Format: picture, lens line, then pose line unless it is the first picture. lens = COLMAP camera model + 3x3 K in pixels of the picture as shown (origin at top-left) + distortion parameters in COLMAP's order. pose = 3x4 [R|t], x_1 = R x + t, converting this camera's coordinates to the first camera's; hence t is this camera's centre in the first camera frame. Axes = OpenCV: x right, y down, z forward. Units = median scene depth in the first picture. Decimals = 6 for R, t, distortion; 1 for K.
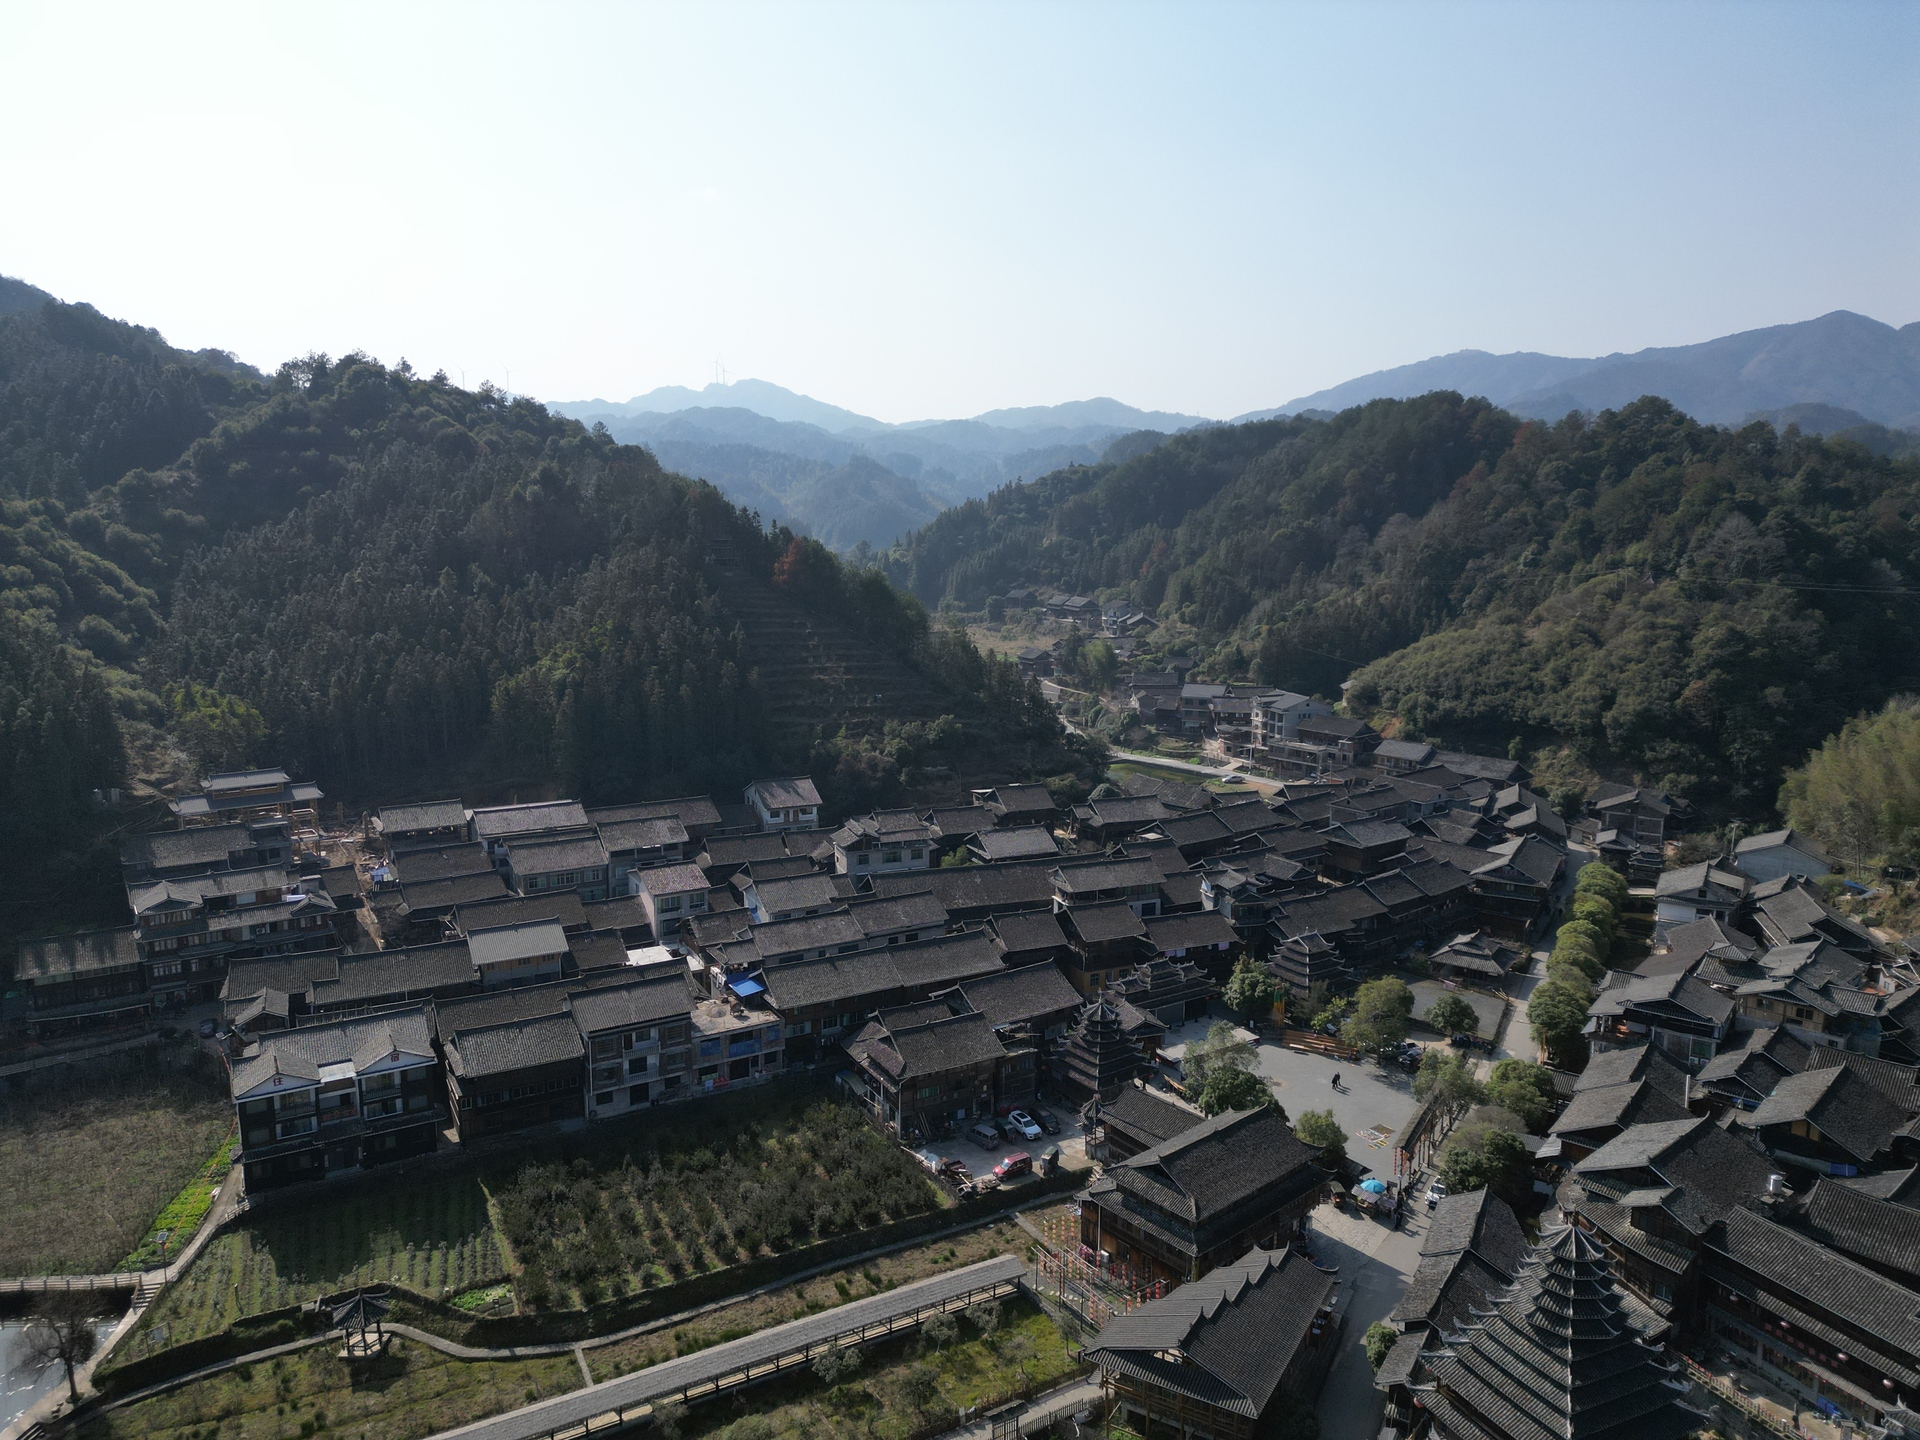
lens RADIAL K [[1334.6, 0, 961.3], [0, 1334.6, 719.3], [0, 0, 1]] dist [0.087907, -0.085727]
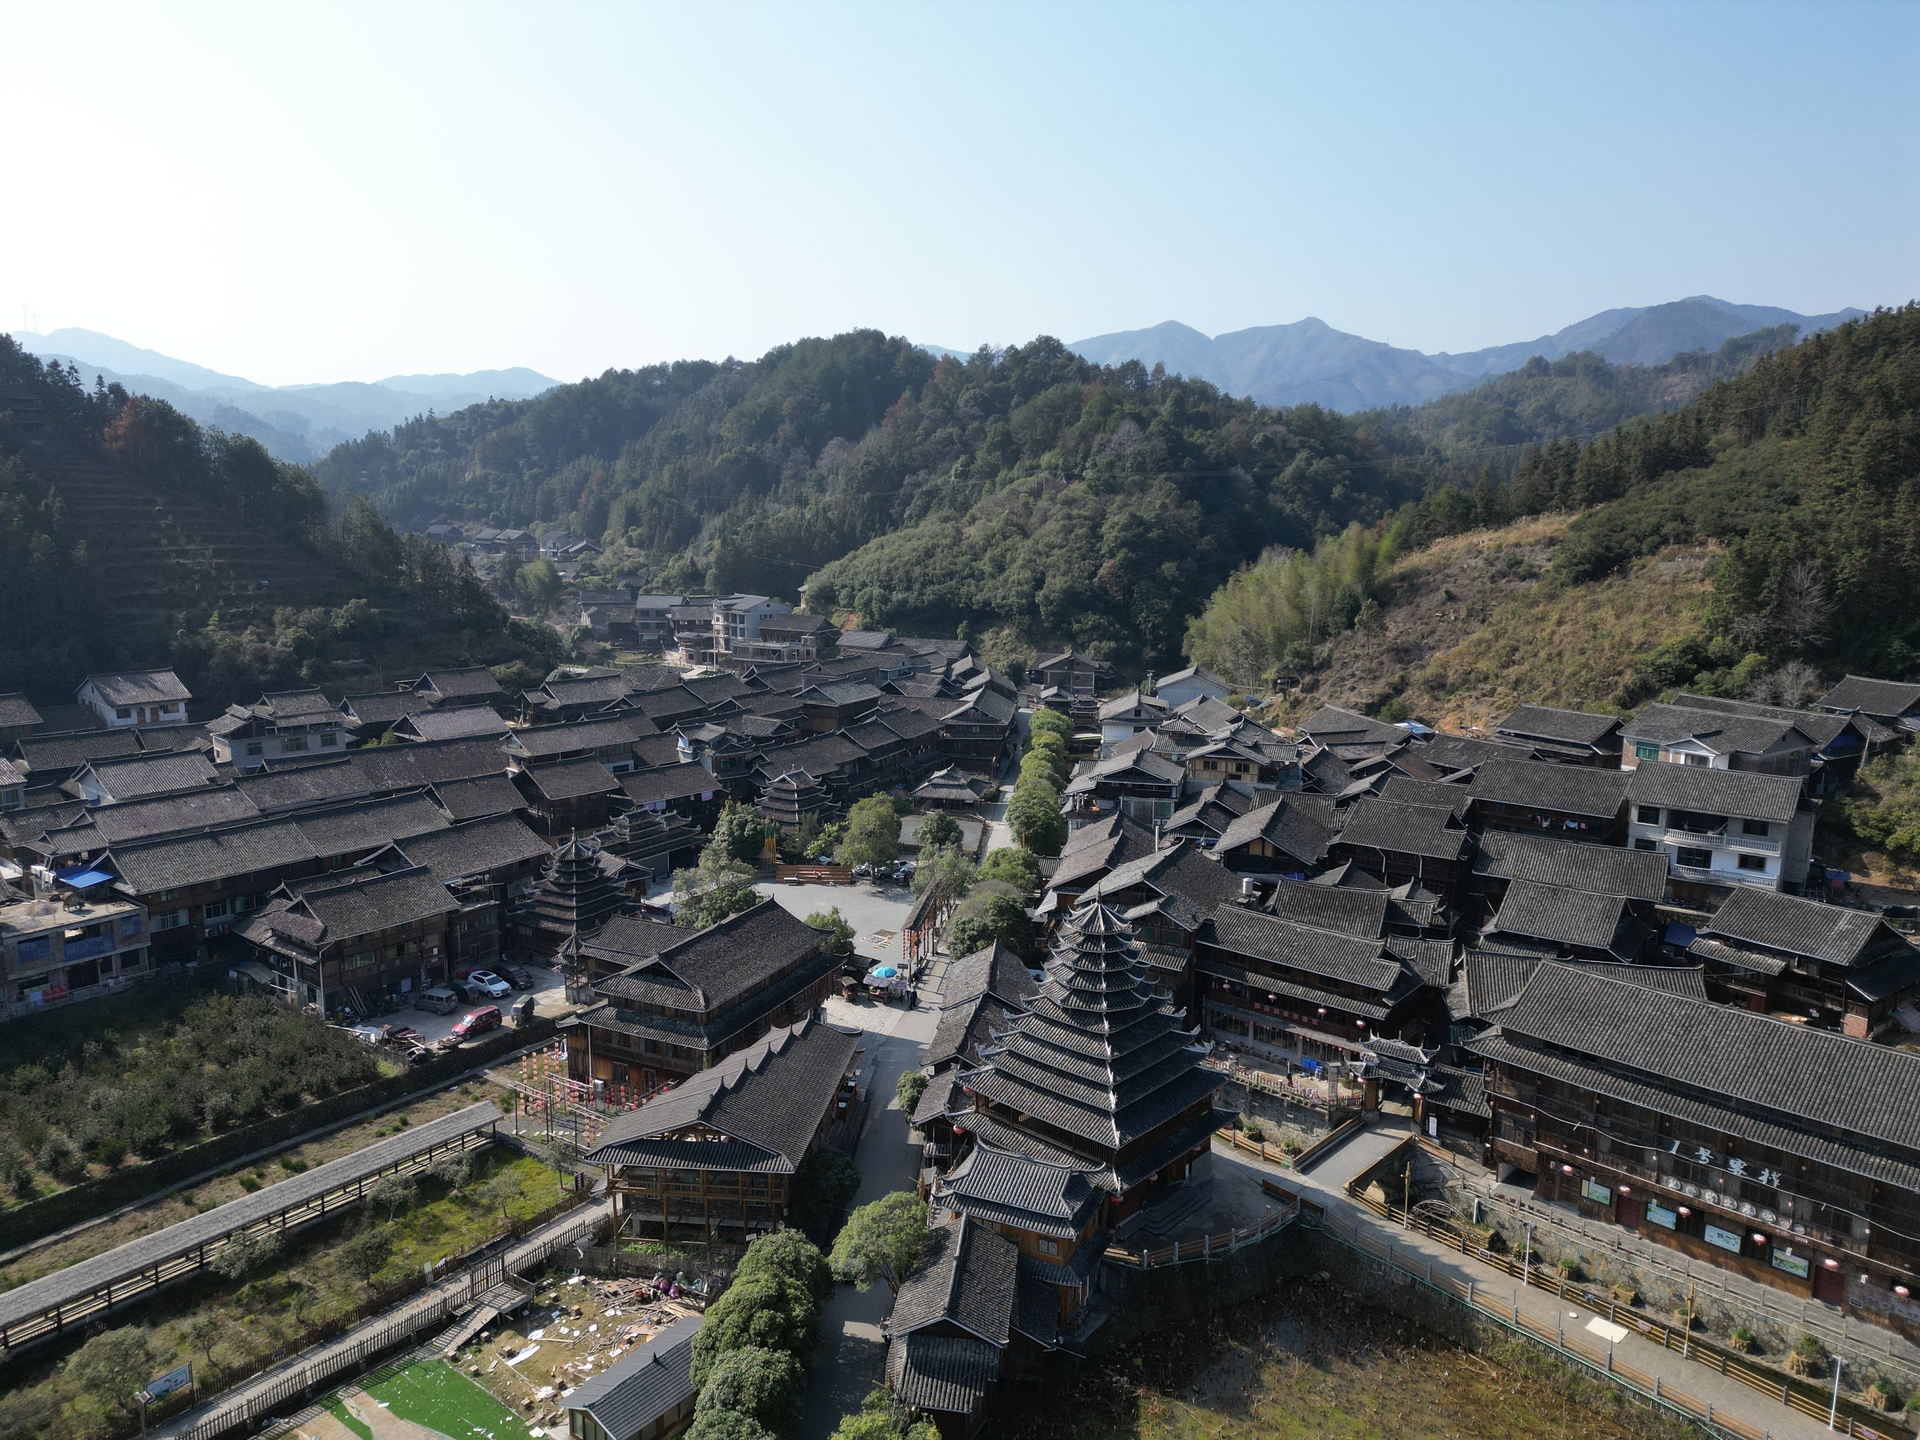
lens RADIAL K [[1334.6, 0, 962.5], [0, 1334.6, 723.7], [0, 0, 1]] dist [0.087907, -0.085727]
pose [[0.917075, -0.065865, 0.393236, -0.002467], [0.060557, 0.997829, 0.025904, 0.101401], [-0.394088, 0.000057, 0.919073, 0.077584]]
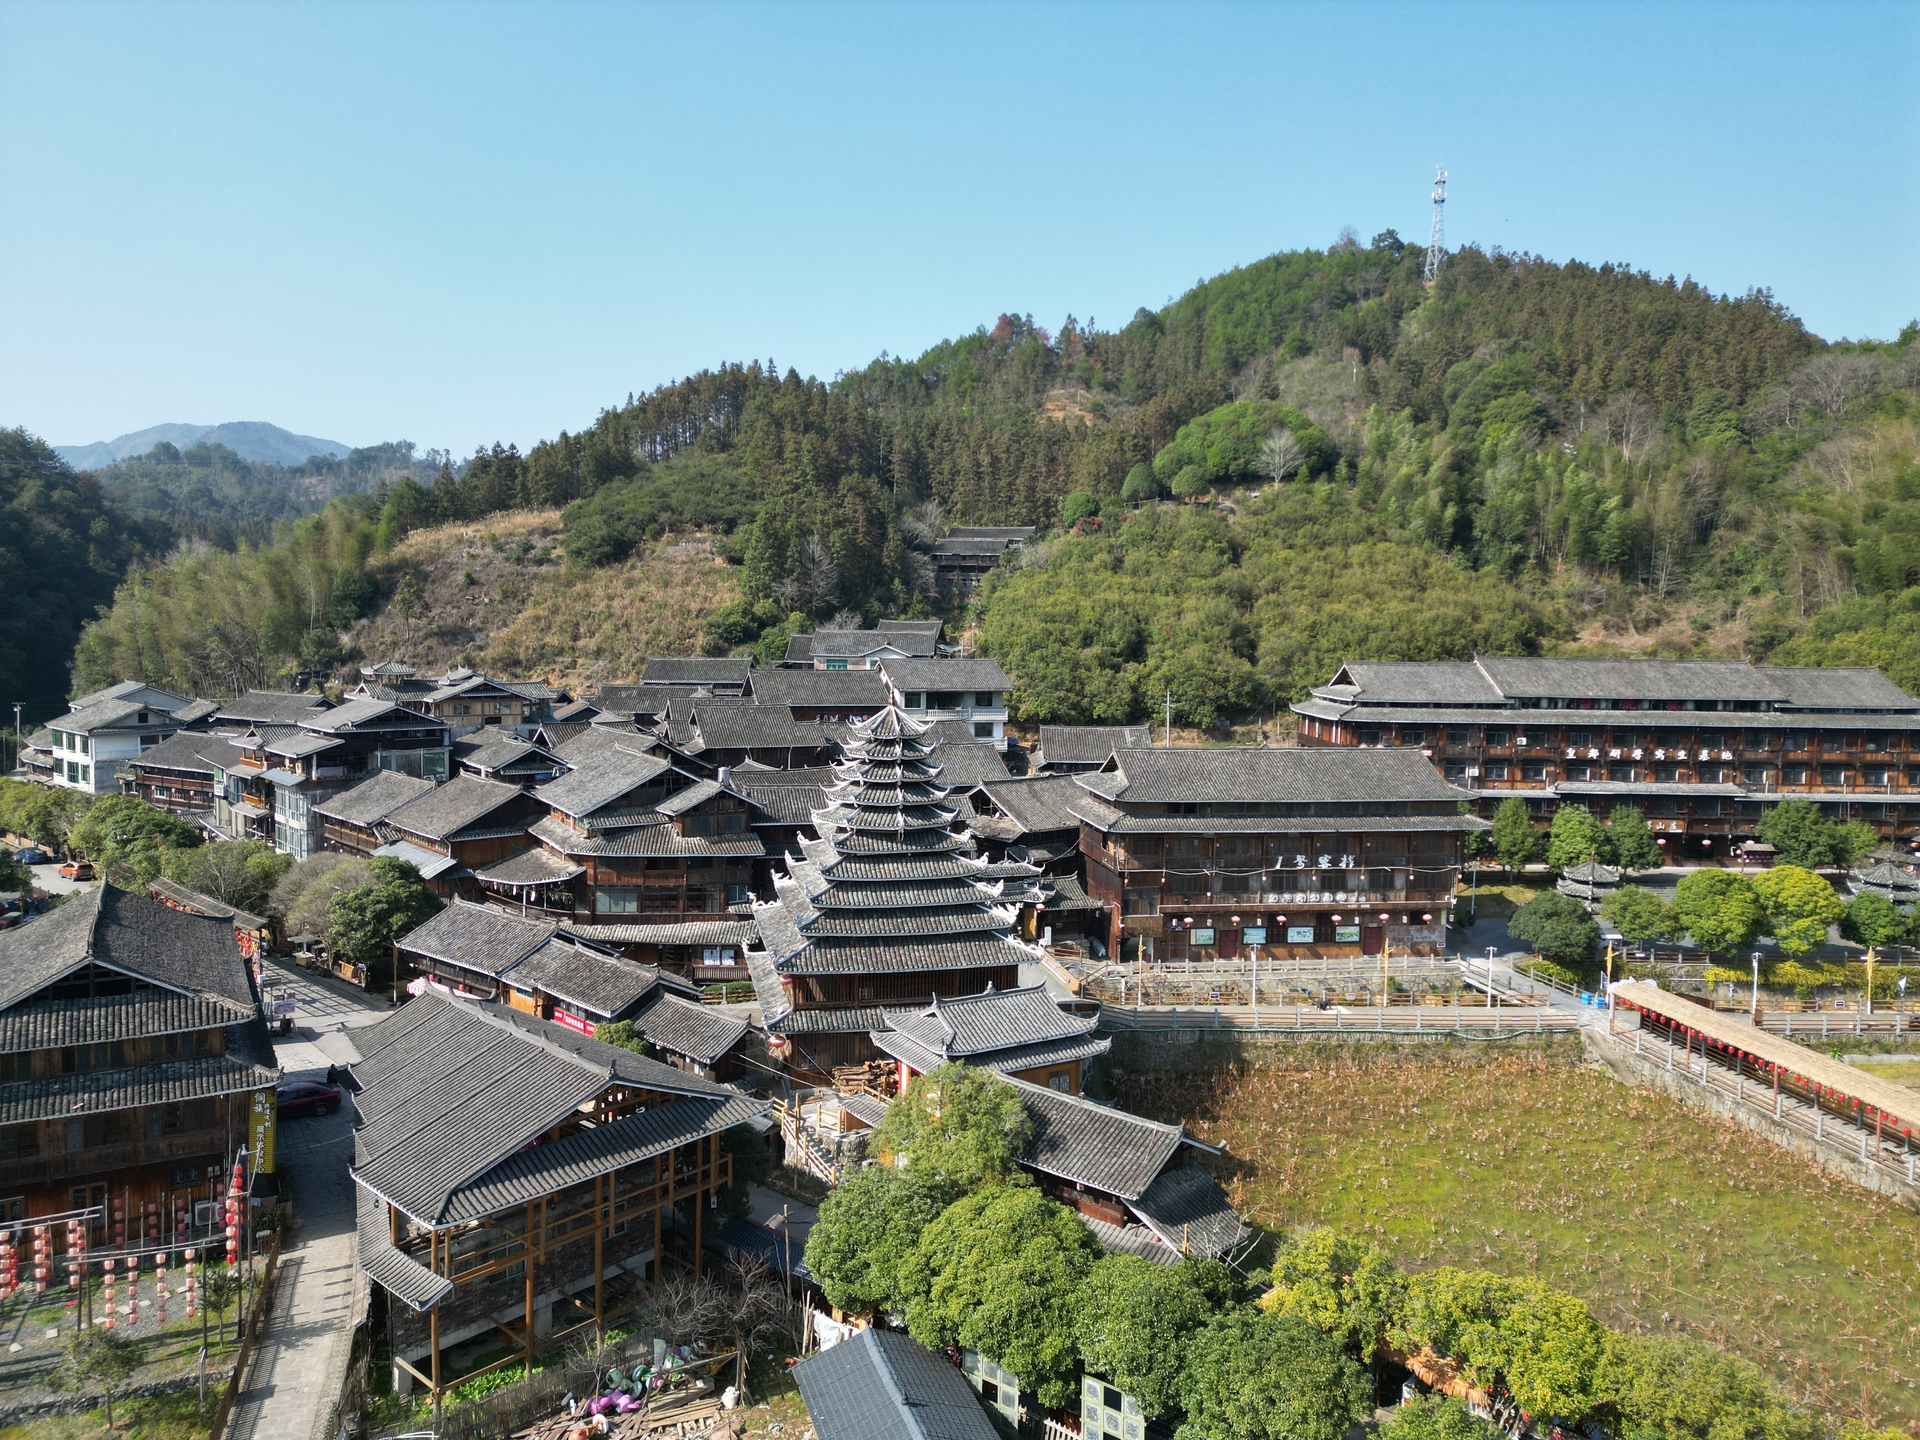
lens RADIAL K [[1334.6, 0, 967.1], [0, 1334.6, 712.8], [0, 0, 1]] dist [0.087907, -0.085727]
pose [[0.192077, -0.064815, 0.979237, -0.137758], [0.146259, 0.988564, 0.036744, 0.167918], [-0.970420, 0.136164, 0.199360, 0.382542]]
